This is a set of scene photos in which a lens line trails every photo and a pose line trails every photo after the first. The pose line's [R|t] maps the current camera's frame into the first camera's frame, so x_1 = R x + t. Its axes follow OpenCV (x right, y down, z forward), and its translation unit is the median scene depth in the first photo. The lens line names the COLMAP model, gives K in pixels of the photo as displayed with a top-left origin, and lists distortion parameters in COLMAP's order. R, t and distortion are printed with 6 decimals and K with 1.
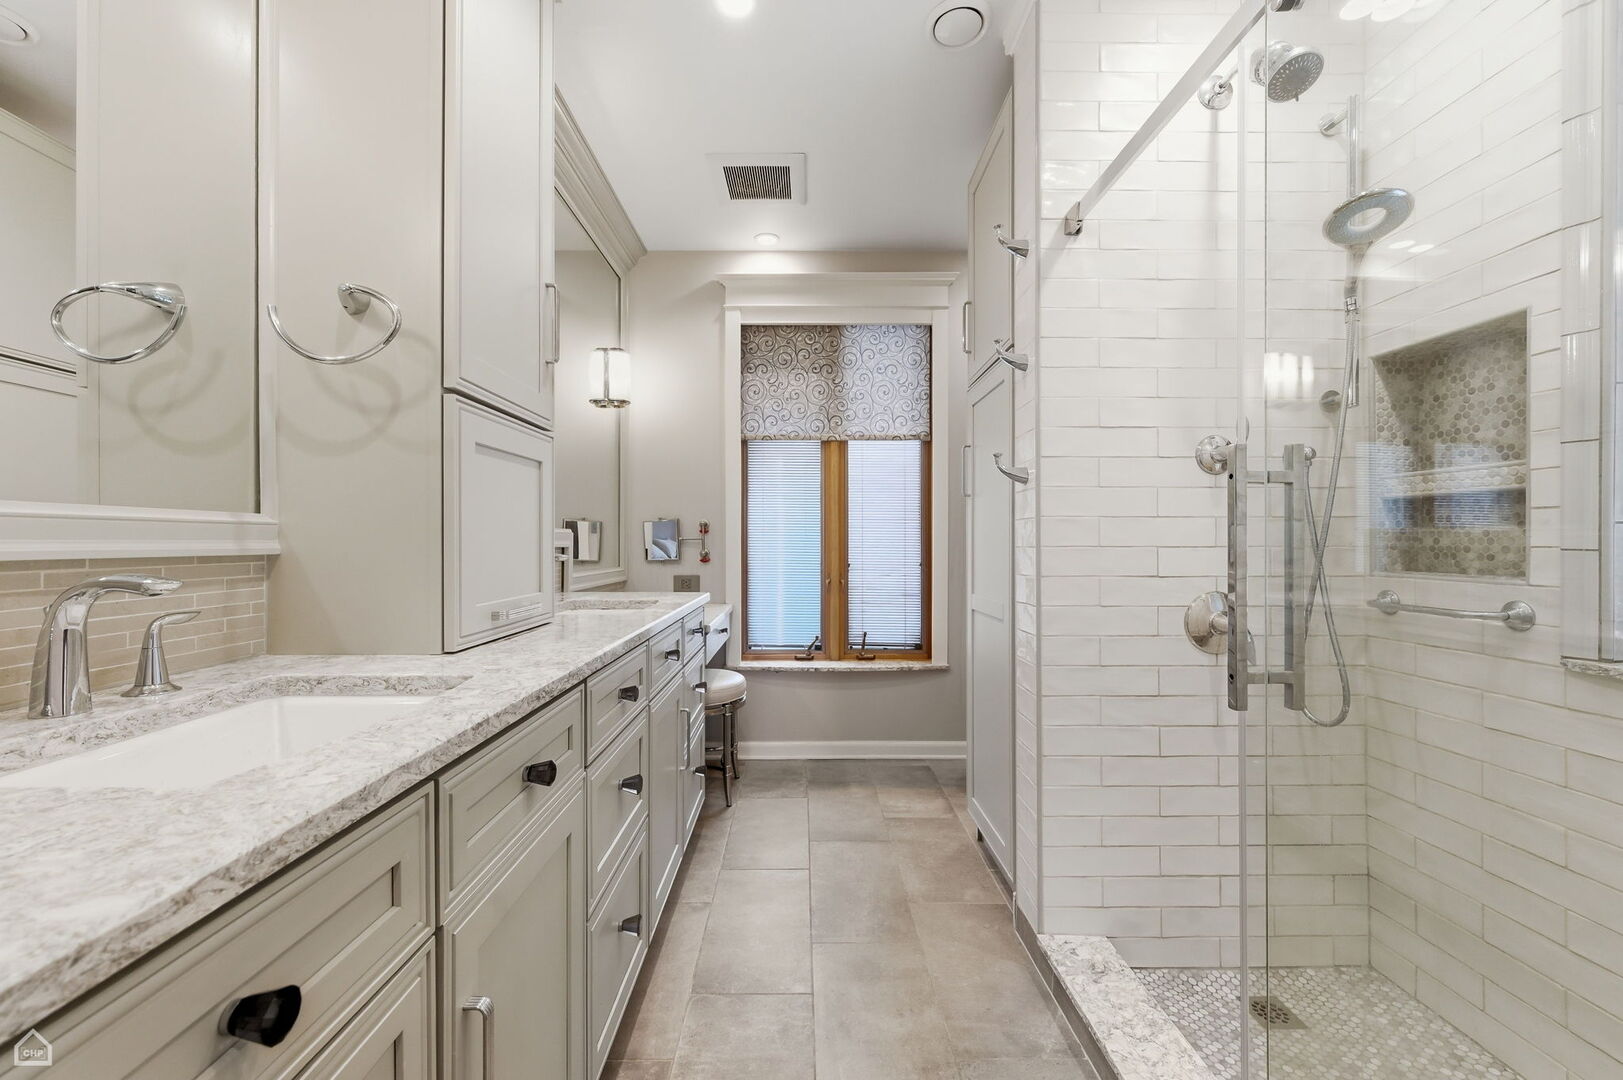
lens RADIAL K [[698.0, 0, 799.4], [0, 698.0, 543.4], [0, 0, 1]] dist [-0.003220, 0.000195]
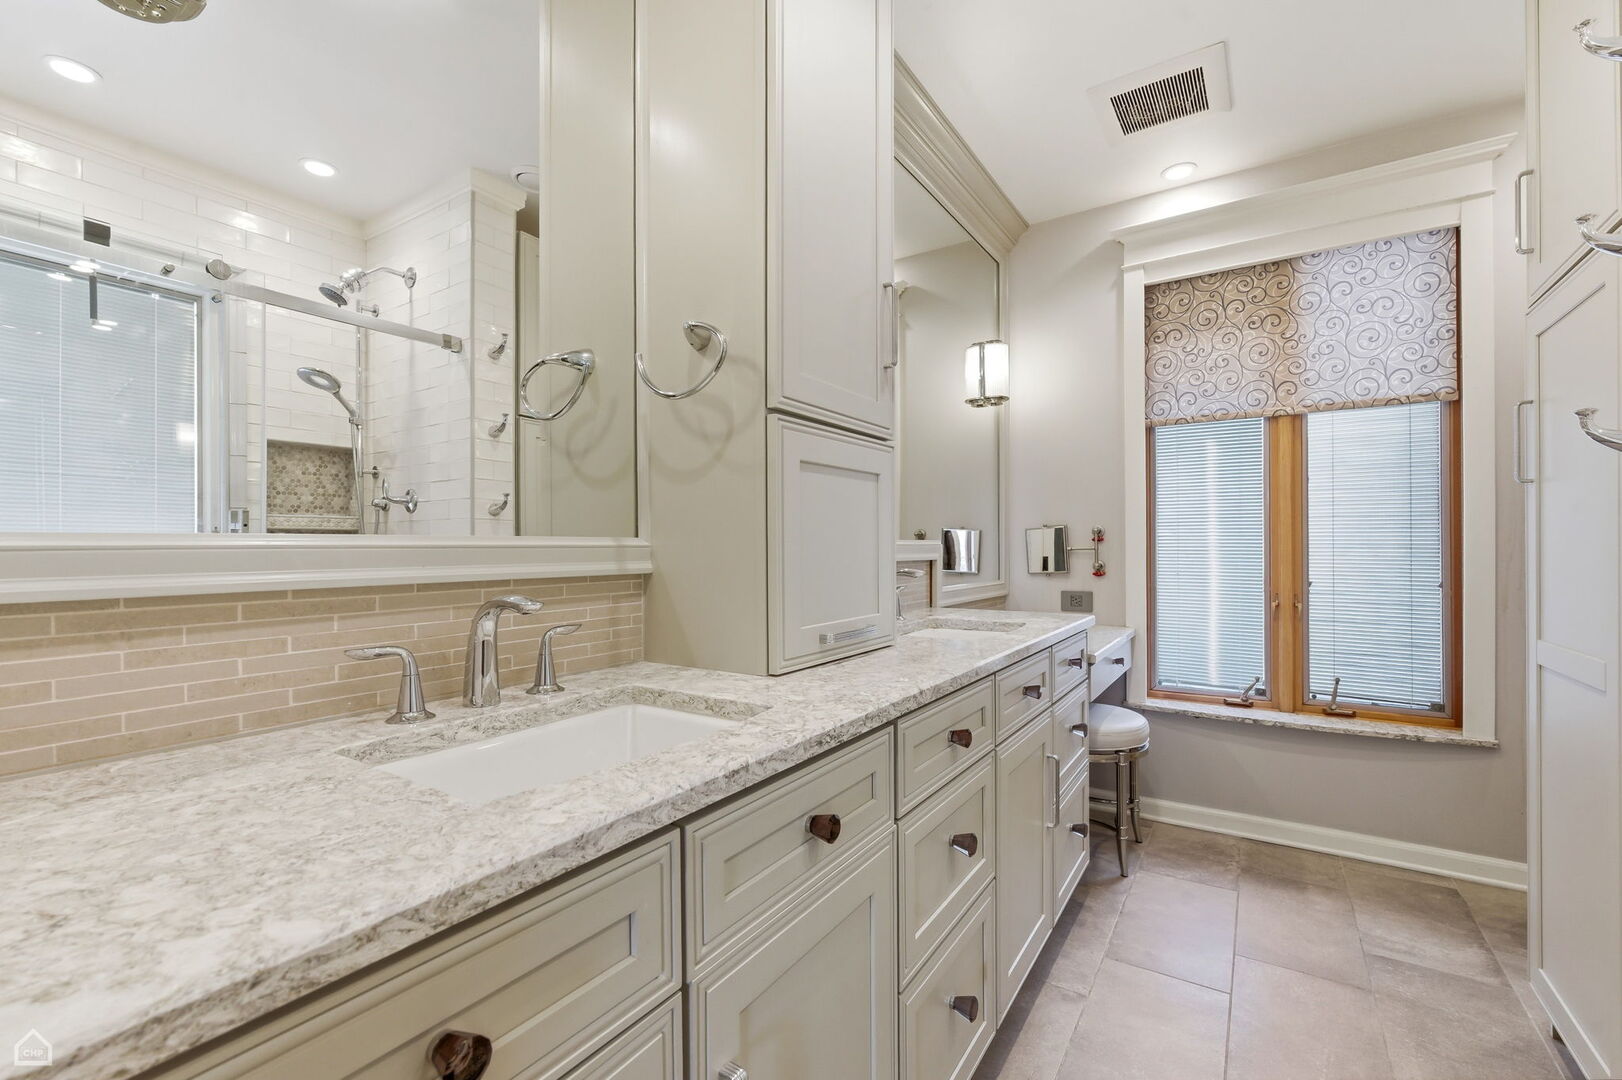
lens RADIAL K [[697.6, 0, 817.2], [0, 697.6, 543.2], [0, 0, 1]] dist [-0.003220, 0.000195]
pose [[0.826732, -0.006066, -0.562563, 0.088090], [0.007756, 0.999970, 0.000614, -0.024779], [0.562542, -0.004871, 0.826754, 0.171463]]
